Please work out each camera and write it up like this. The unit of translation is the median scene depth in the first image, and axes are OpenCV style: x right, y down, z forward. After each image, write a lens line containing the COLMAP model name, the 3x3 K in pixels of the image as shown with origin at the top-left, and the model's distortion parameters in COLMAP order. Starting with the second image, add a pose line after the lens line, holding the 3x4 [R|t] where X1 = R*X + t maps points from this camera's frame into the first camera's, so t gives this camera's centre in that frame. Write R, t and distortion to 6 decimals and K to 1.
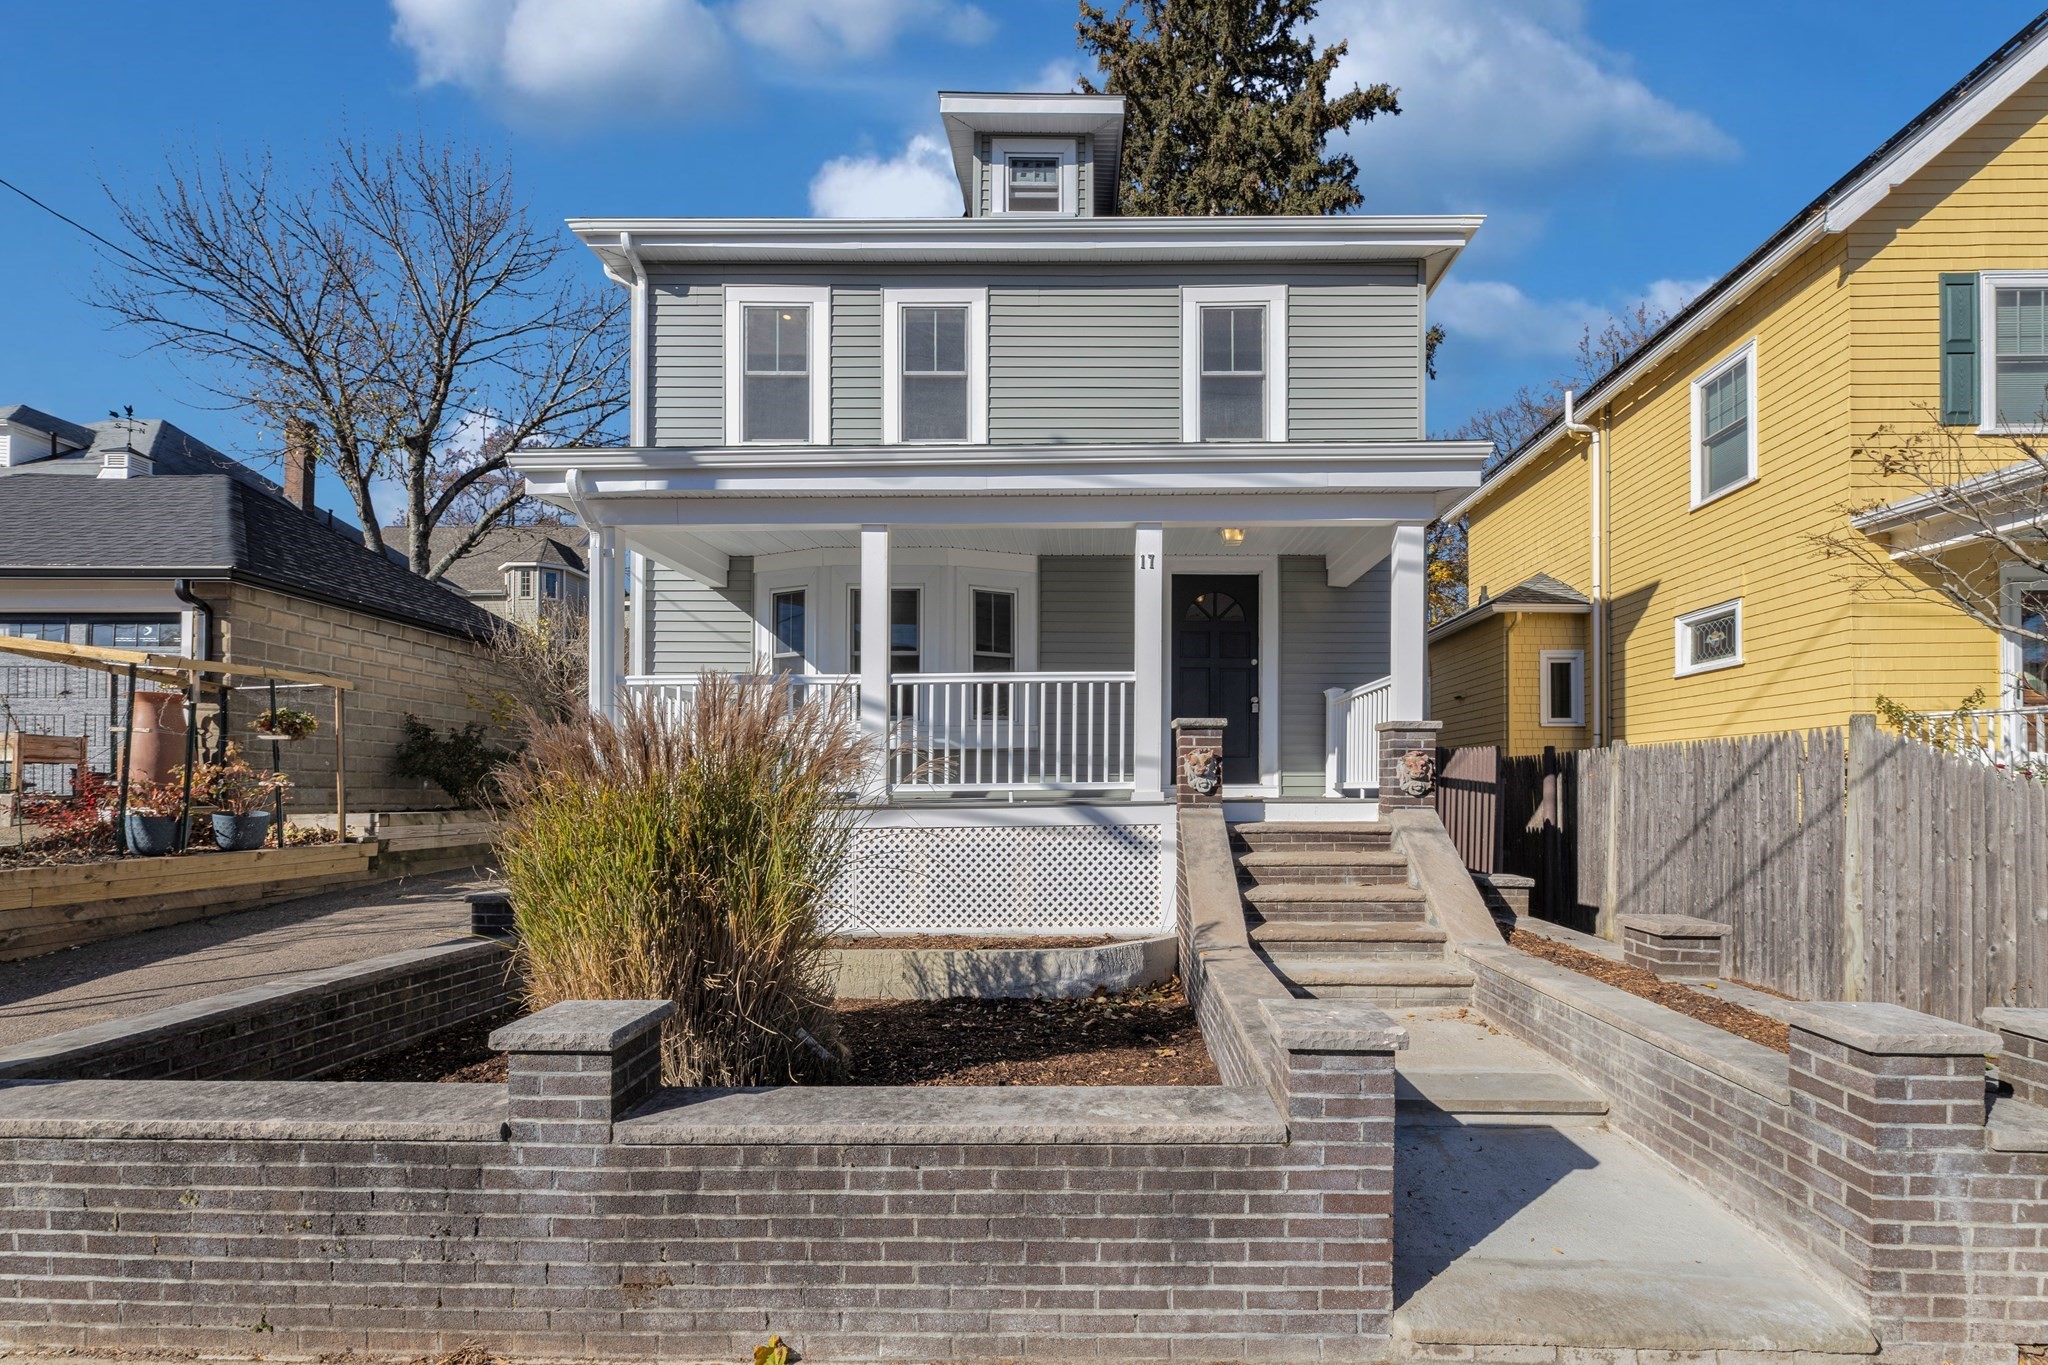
lens RADIAL K [[825.4, 0, 970.6], [0, 825.4, 774.8], [0, 0, 1]] dist [0.000248, -0.000398]
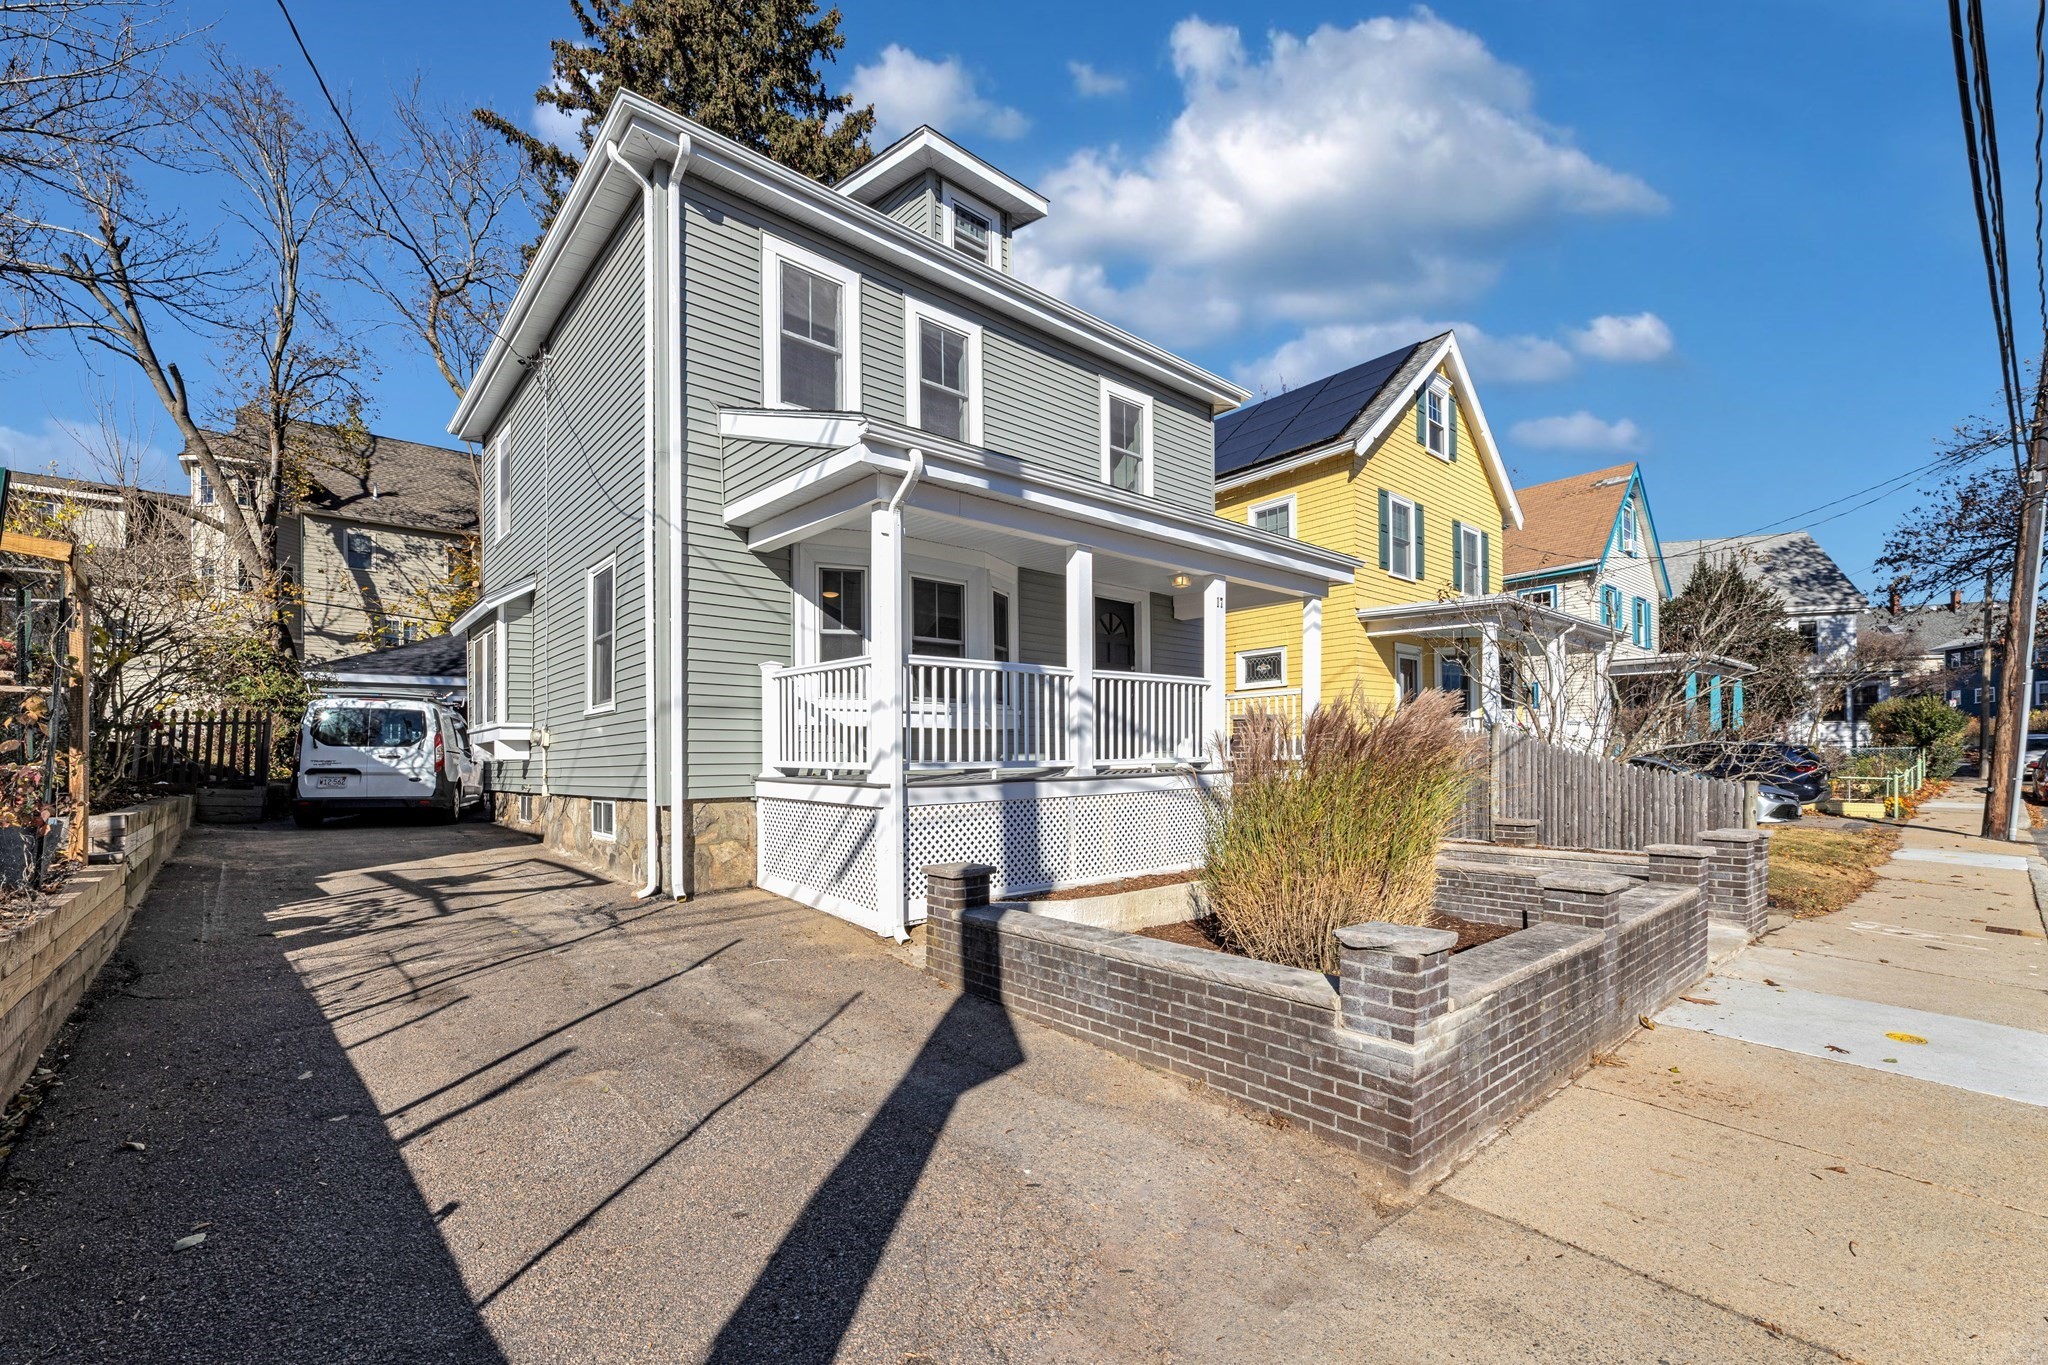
lens RADIAL K [[825.4, 0, 1050.7], [0, 825.4, 742.6], [0, 0, 1]] dist [0.000248, -0.000398]
pose [[0.749945, 0.006989, 0.661463, -0.672373], [0.002548, 0.999906, -0.013454, 0.001901], [-0.661495, 0.011775, 0.749857, 0.088050]]
